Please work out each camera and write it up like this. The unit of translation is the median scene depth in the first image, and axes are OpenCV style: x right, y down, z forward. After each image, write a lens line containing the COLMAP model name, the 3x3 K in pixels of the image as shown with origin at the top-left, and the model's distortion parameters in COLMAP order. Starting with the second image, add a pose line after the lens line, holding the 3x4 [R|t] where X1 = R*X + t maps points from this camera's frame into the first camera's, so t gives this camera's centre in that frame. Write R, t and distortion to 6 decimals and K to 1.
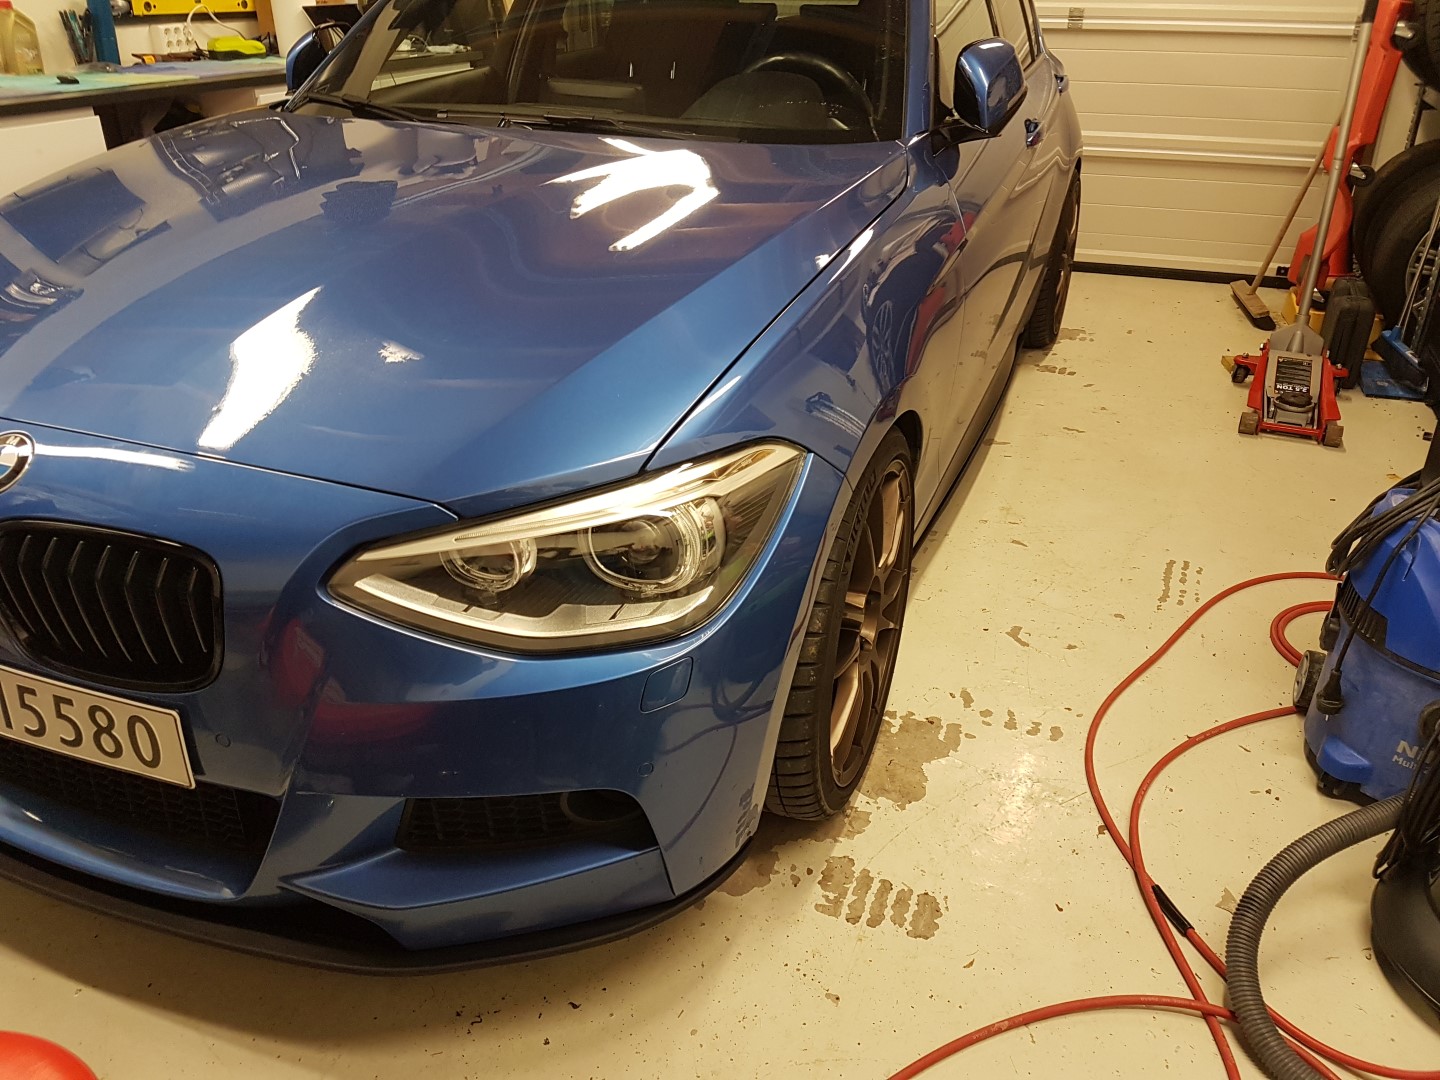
lens RADIAL K [[1084.3, 0, 718.5], [0, 1084.3, 533.6], [0, 0, 1]] dist [-0.014328, -0.010659]
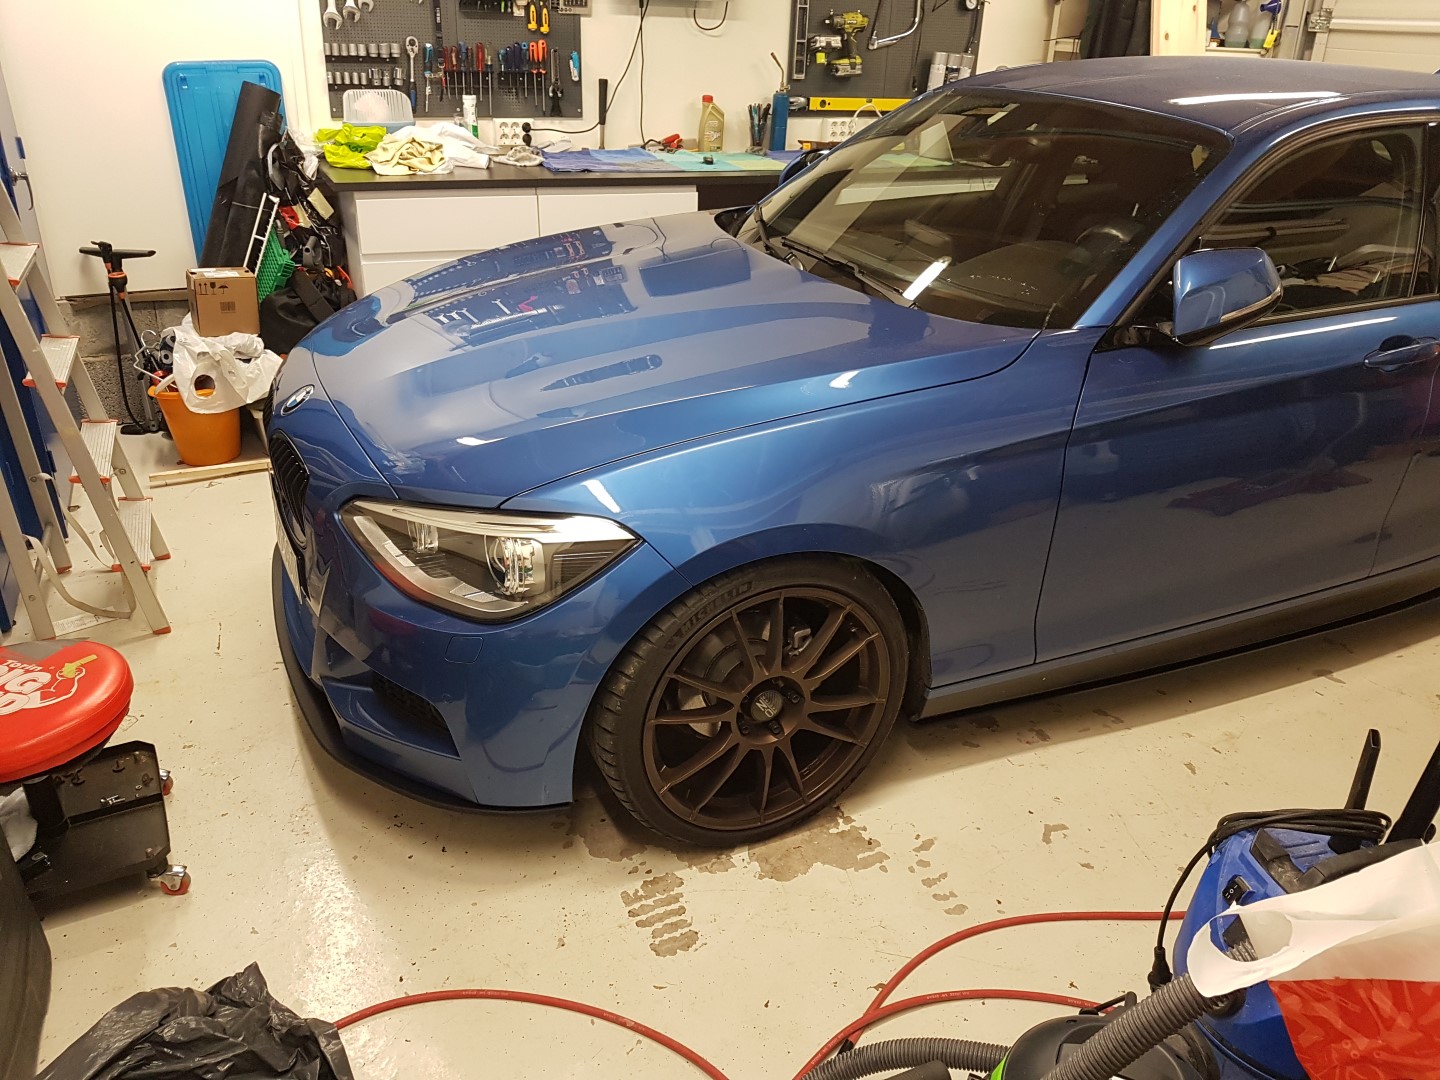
lens RADIAL K [[1084.3, 0, 718.0], [0, 1084.3, 546.6], [0, 0, 1]] dist [-0.014328, -0.010659]
pose [[0.721372, 0.322834, -0.612700, 0.756184], [-0.343309, 0.935046, 0.088478, -0.171684], [0.601466, 0.146520, 0.785348, 0.006405]]
